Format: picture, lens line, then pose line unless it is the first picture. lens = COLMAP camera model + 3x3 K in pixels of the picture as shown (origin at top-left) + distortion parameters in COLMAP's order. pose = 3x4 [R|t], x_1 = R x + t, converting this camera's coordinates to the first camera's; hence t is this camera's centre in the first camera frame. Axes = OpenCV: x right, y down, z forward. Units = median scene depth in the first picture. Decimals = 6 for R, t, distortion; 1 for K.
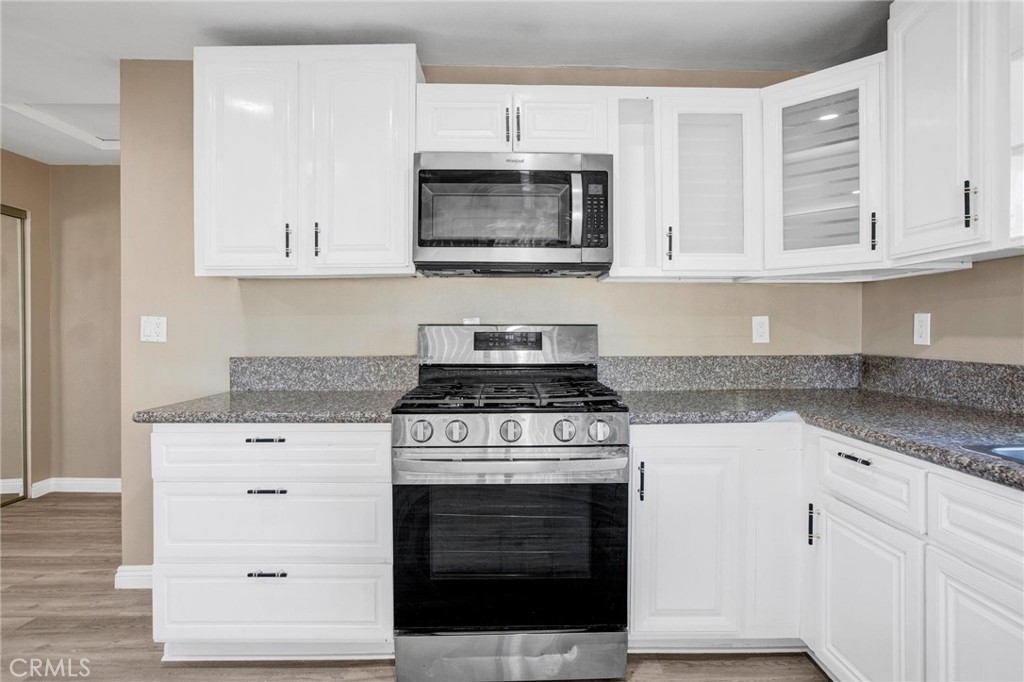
lens RADIAL K [[549.8, 0, 517.6], [0, 549.8, 331.7], [0, 0, 1]] dist [-0.031598, 0.013219]
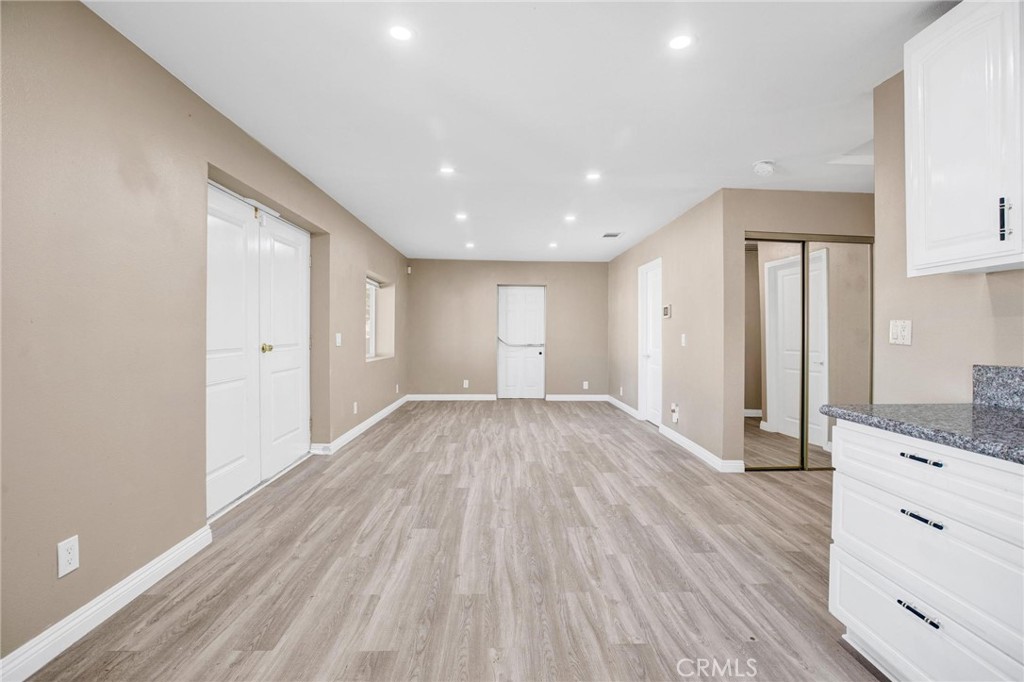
lens RADIAL K [[470.3, 0, 518.6], [0, 470.3, 337.0], [0, 0, 1]] dist [-0.048354, 0.016951]
pose [[0.024395, 0.009350, -0.999659, 0.219361], [-0.005954, 0.999940, 0.009207, 0.000614], [0.999685, 0.005727, 0.024449, 0.296279]]
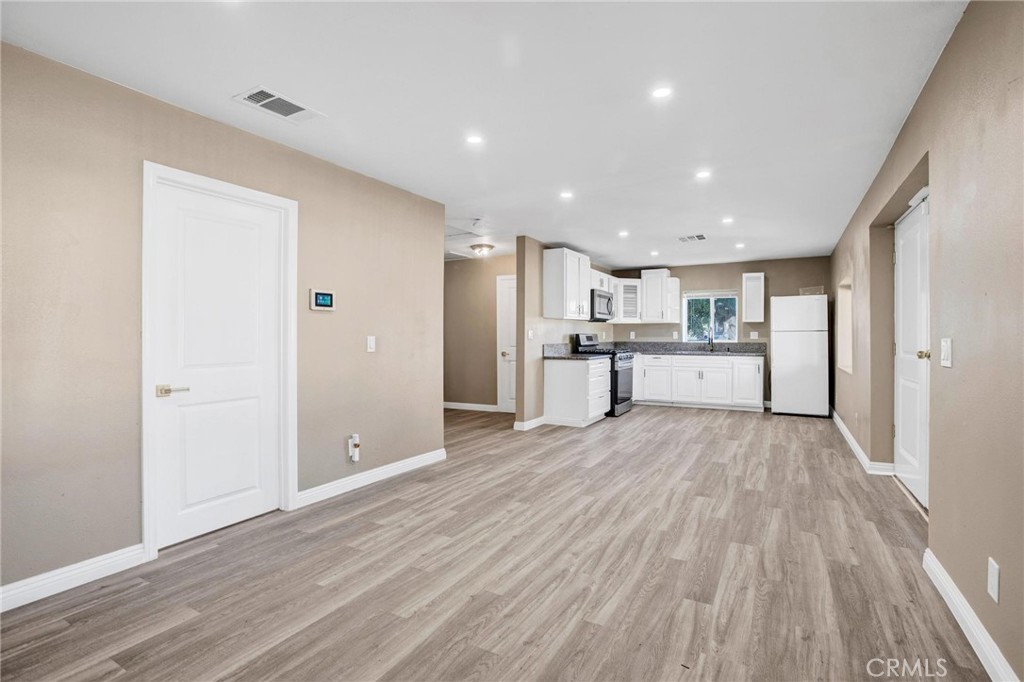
lens RADIAL K [[470.3, 0, 513.4], [0, 470.3, 340.2], [0, 0, 1]] dist [-0.048354, 0.016951]
pose [[0.517052, -0.007403, 0.855922, -3.290718], [0.000173, 0.999963, 0.008544, 0.001942], [-0.855954, -0.004269, 0.517034, -0.205724]]
